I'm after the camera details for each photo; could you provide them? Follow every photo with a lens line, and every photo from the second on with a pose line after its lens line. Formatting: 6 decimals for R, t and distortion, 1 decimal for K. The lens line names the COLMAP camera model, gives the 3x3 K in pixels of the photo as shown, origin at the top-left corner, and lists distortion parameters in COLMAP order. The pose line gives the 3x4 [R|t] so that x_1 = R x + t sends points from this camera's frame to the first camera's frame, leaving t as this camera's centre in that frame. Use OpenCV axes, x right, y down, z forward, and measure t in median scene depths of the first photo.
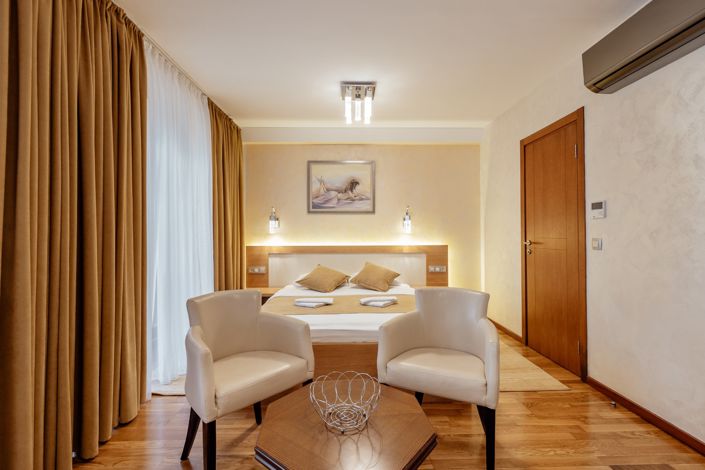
lens RADIAL K [[308.9, 0, 352.5], [0, 308.9, 235.0], [0, 0, 1]] dist [-0.000110, 0.000000]
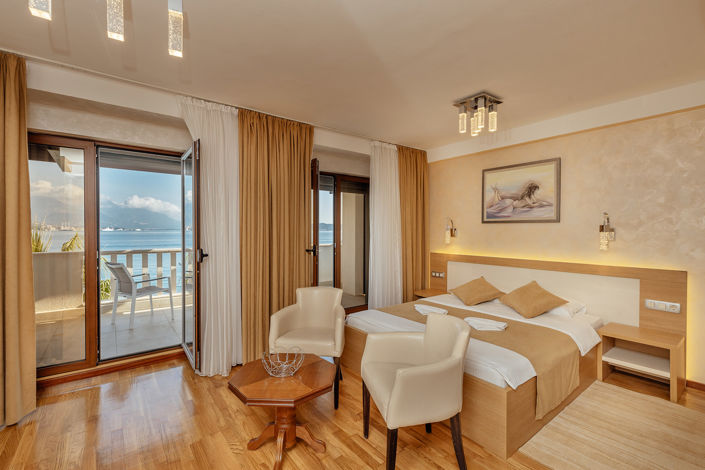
lens RADIAL K [[318.0, 0, 352.5], [0, 318.0, 235.0], [0, 0, 1]] dist [0.000577, 0.000080]
pose [[0.591591, 0.021150, -0.805961, 0.428160], [-0.010572, 0.999773, 0.018475, -0.046808], [0.806169, -0.002409, 0.591681, 0.065675]]
